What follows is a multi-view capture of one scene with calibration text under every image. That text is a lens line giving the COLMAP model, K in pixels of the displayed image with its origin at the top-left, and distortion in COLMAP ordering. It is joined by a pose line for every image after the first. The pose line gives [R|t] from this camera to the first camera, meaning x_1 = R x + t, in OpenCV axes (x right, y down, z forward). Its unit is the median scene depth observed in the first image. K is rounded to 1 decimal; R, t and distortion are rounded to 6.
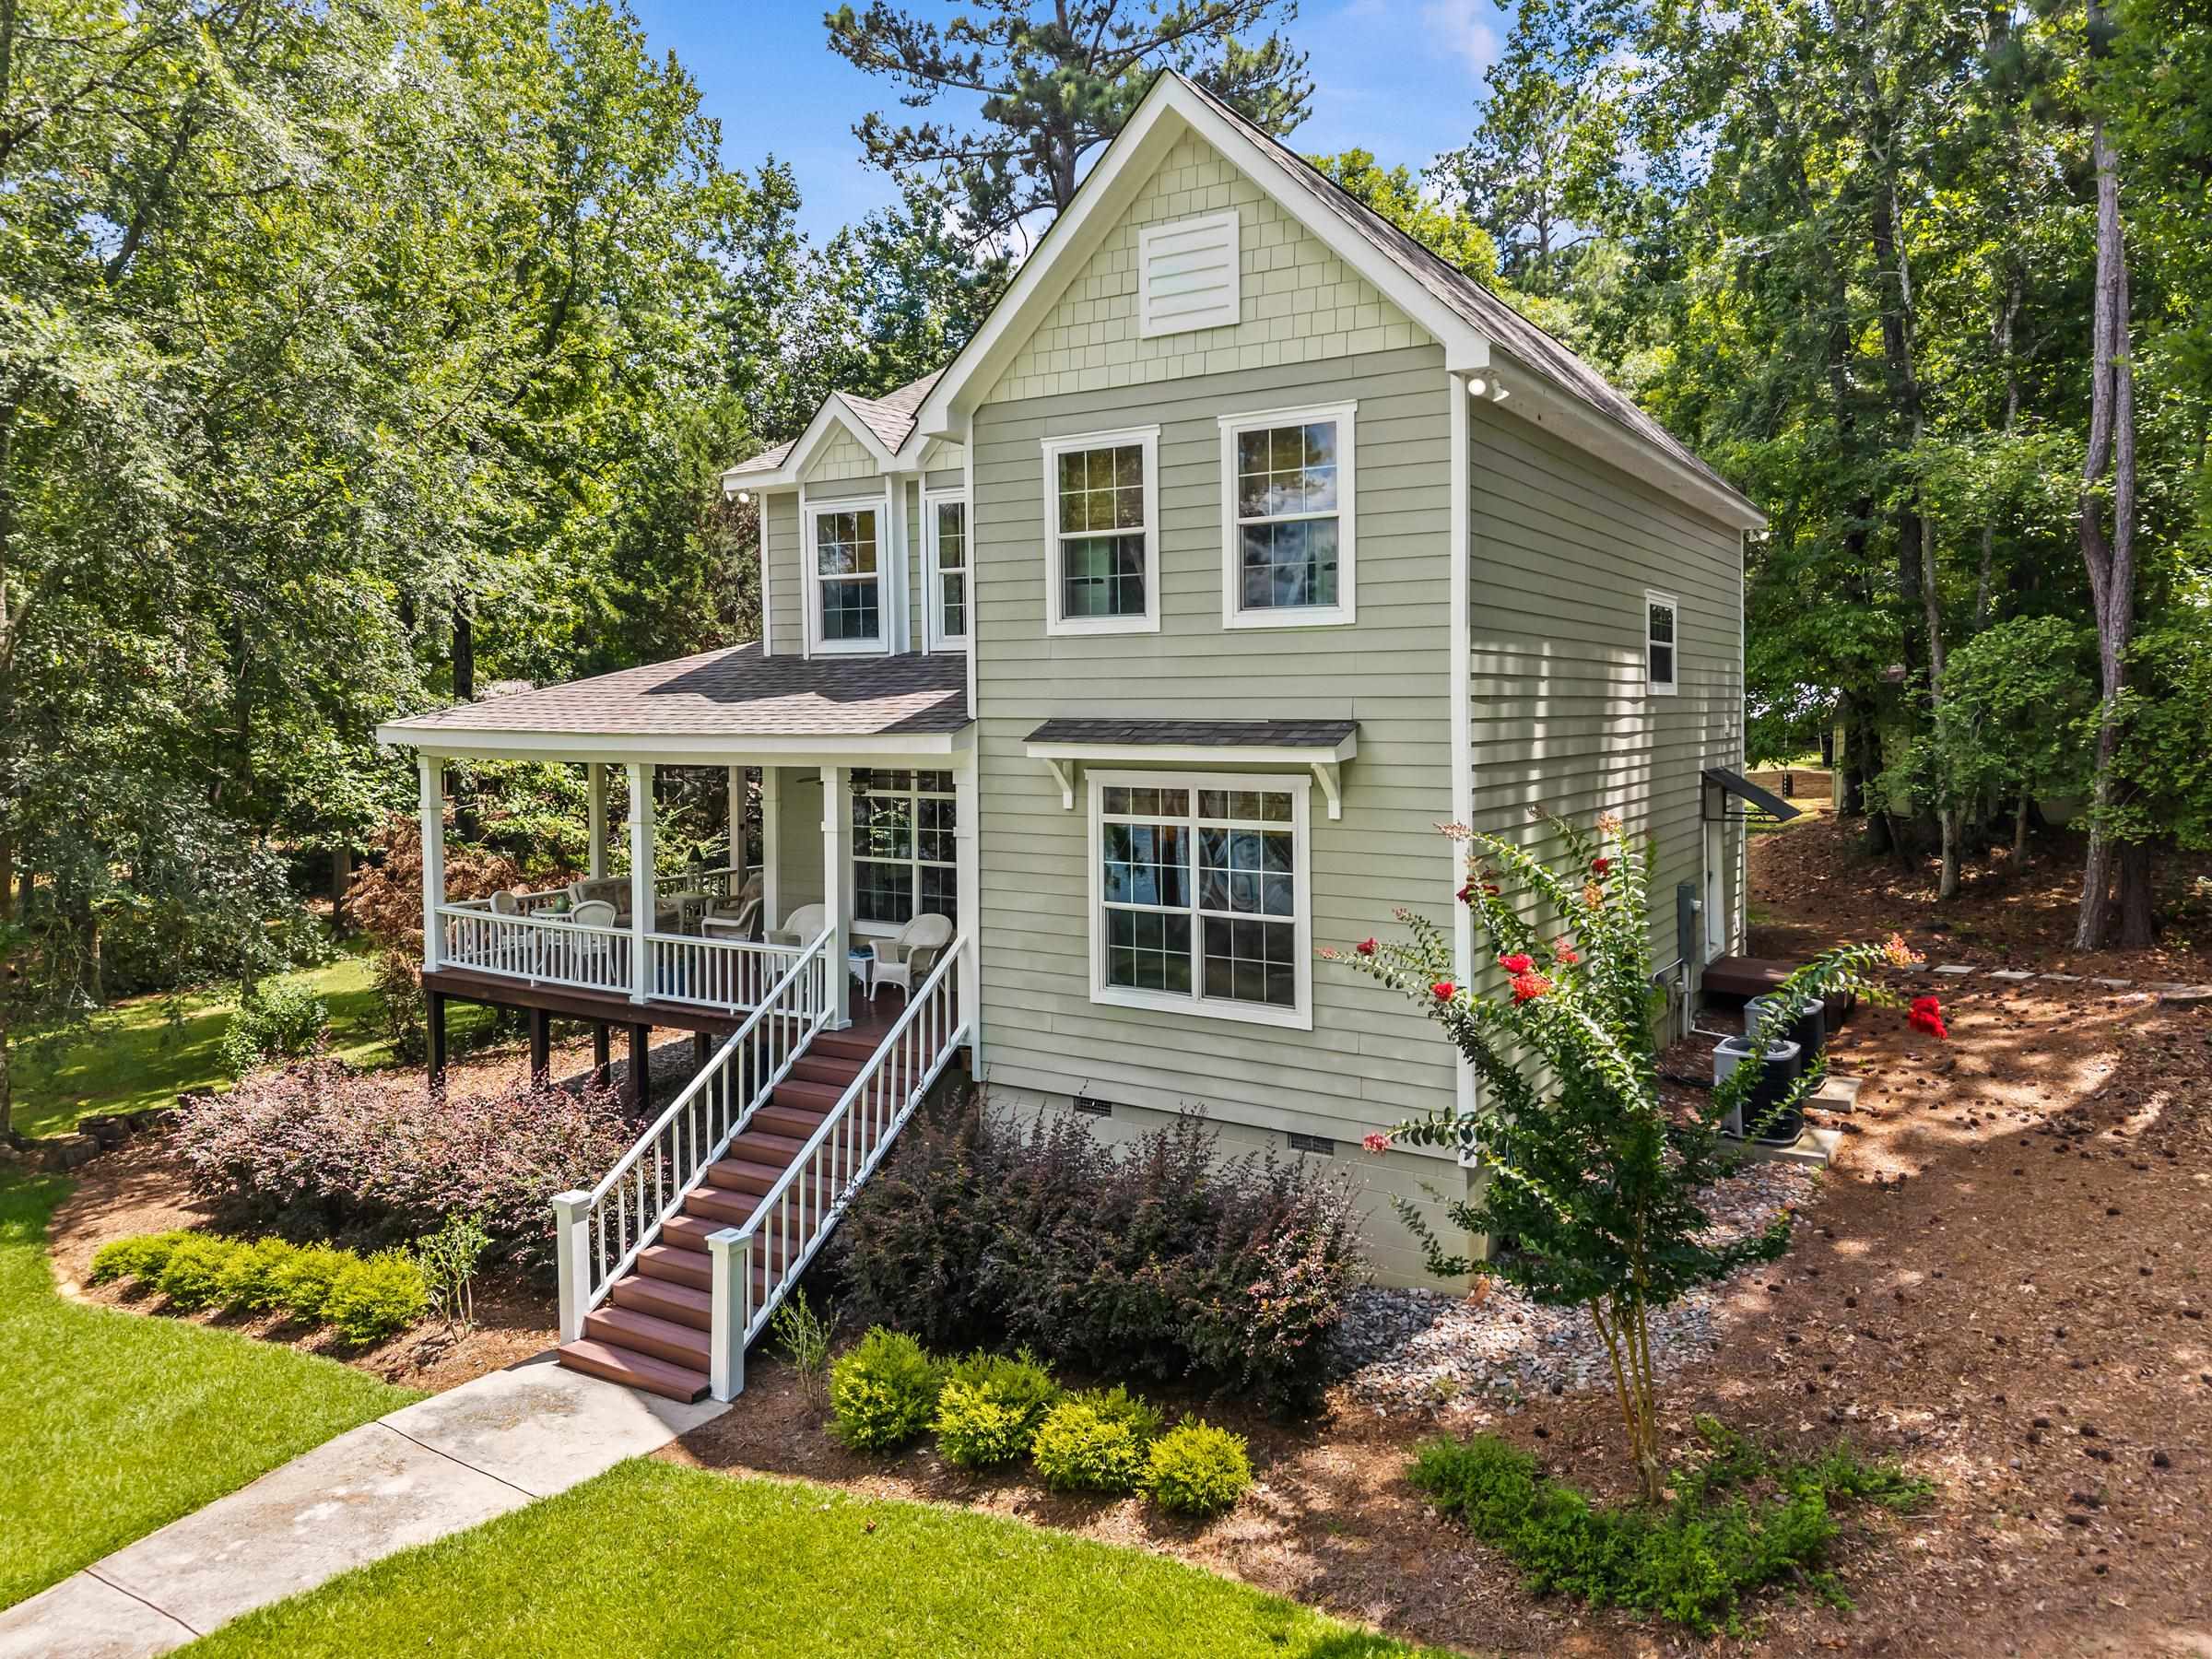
lens RADIAL K [[1513.1, 0, 1107.7], [0, 1513.1, 826.2], [0, 0, 1]] dist [0.006354, -0.002705]
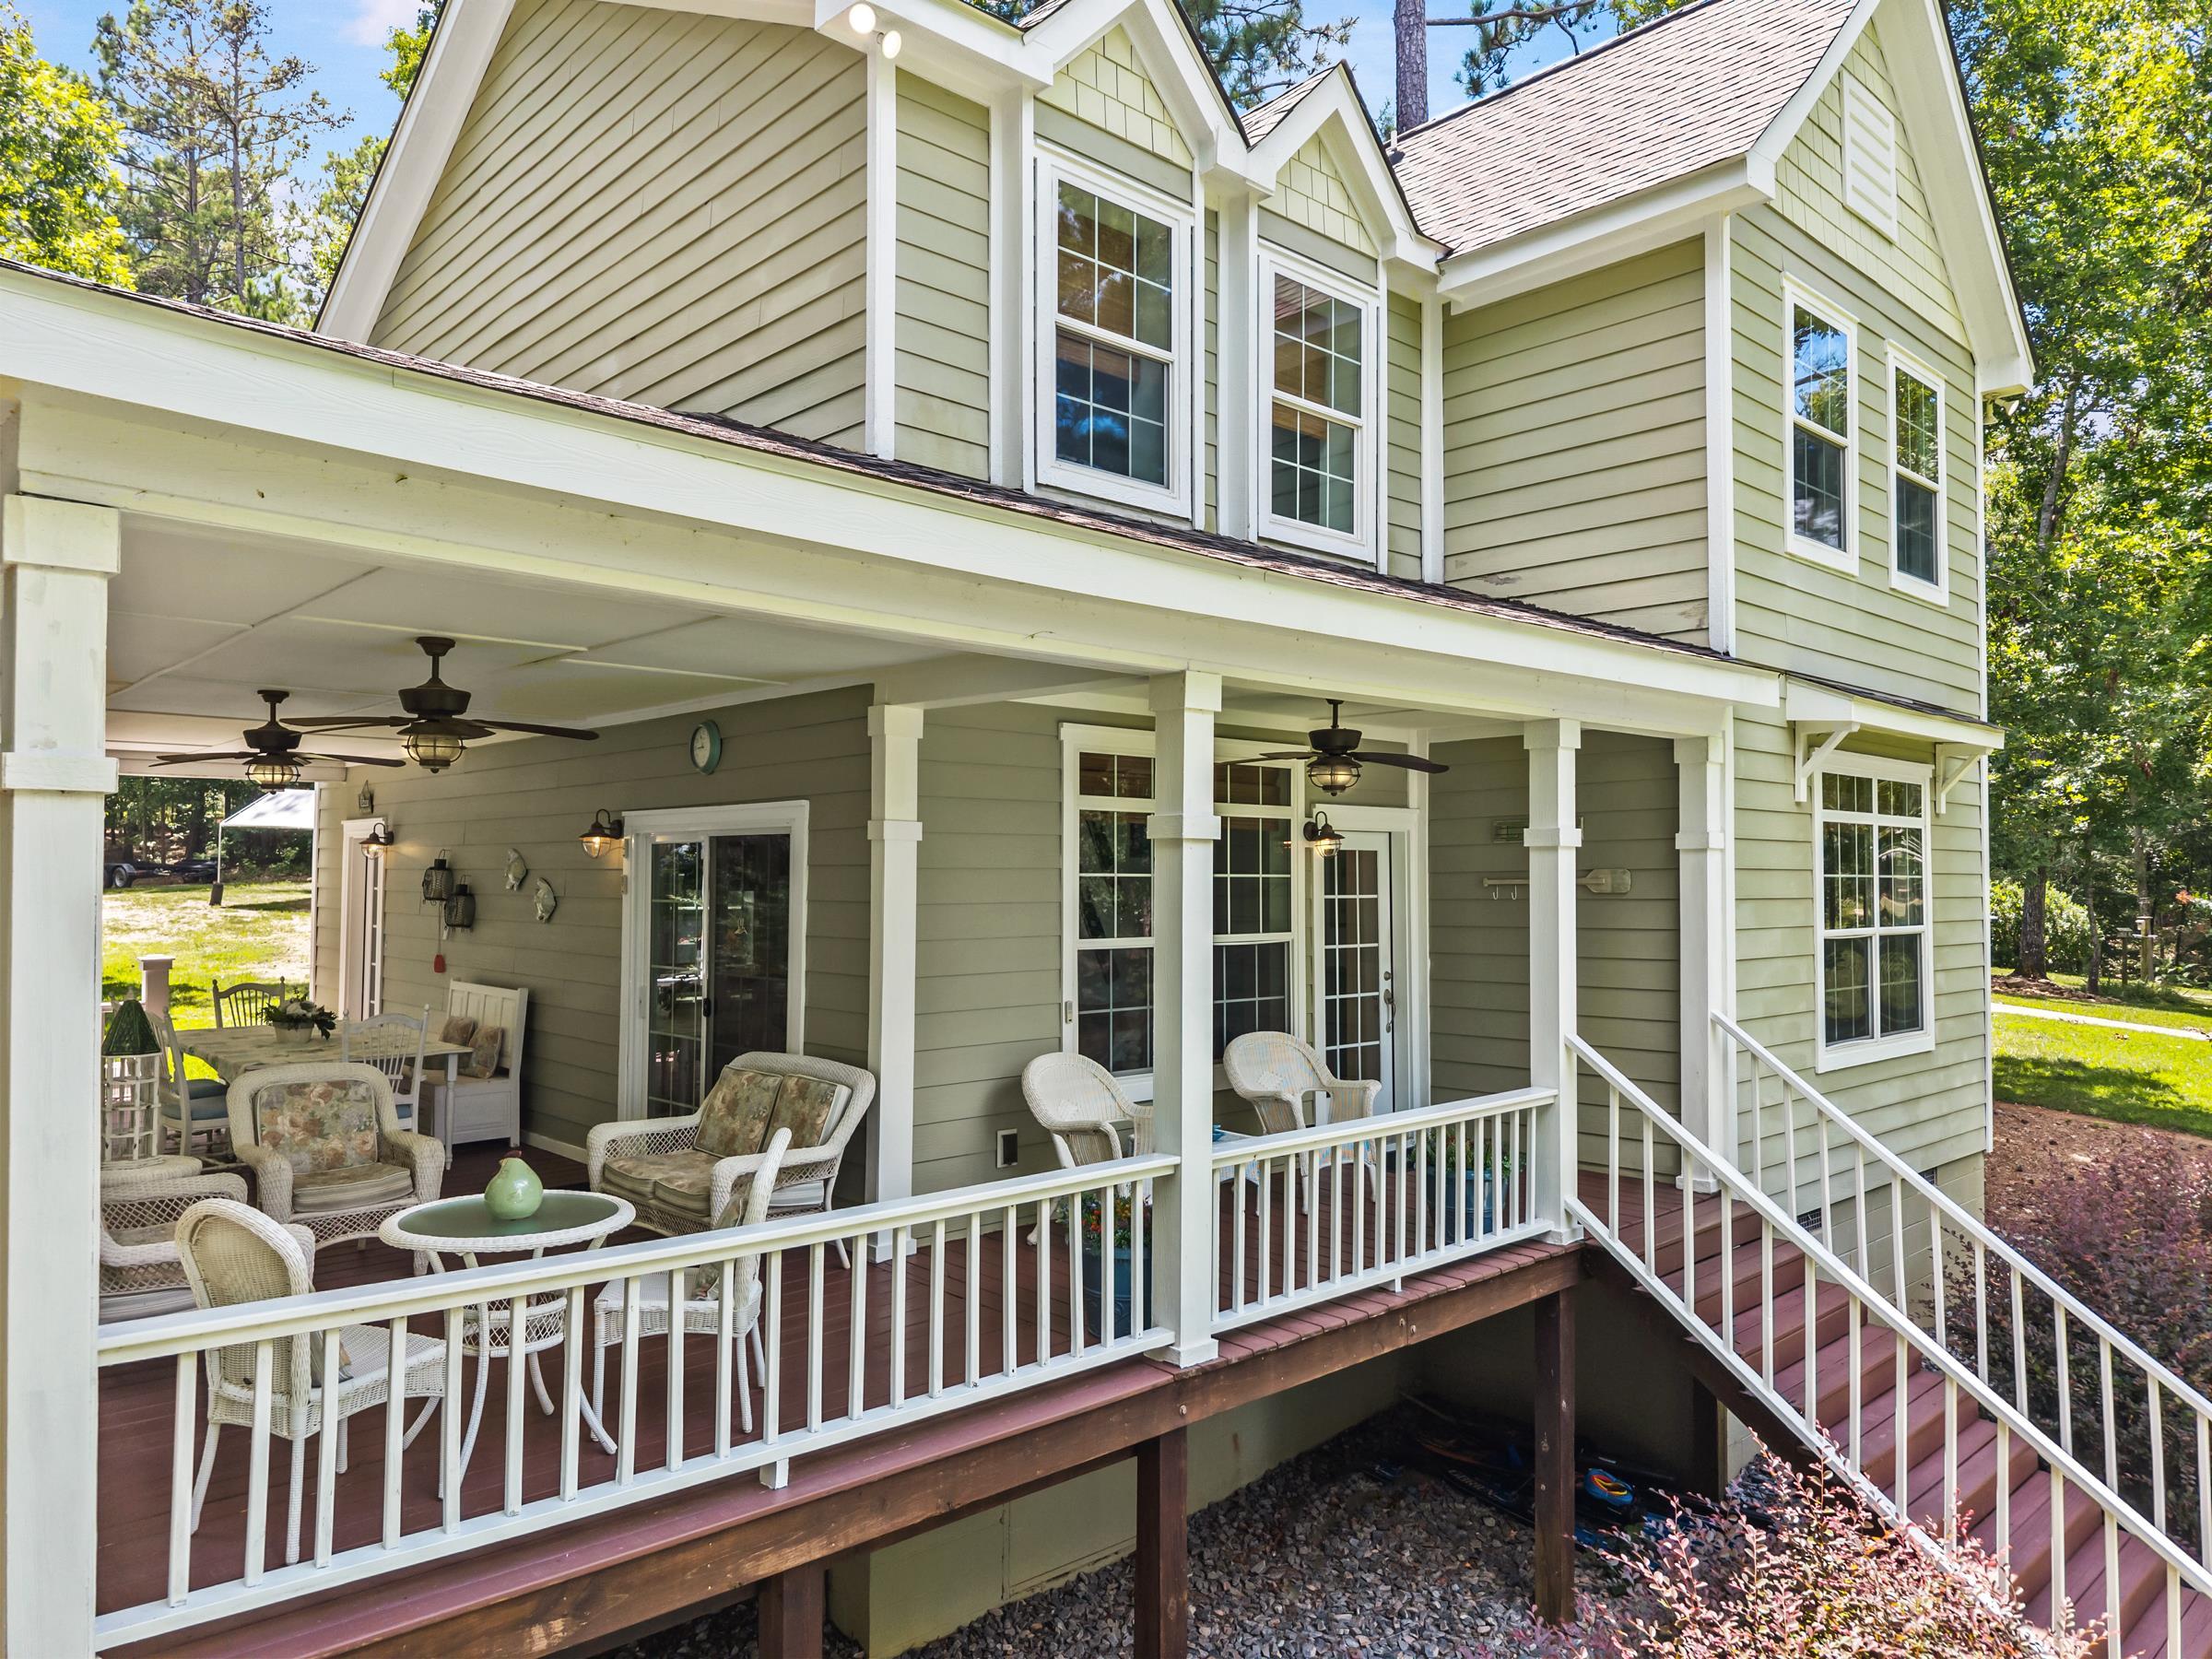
lens RADIAL K [[1513.1, 0, 1107.3], [0, 1513.1, 824.5], [0, 0, 1]] dist [0.006354, -0.002705]
pose [[0.237572, 0.044646, 0.970343, -0.639198], [0.068296, 0.995703, -0.062534, 0.017638], [-0.968966, 0.081127, 0.233502, 0.920131]]
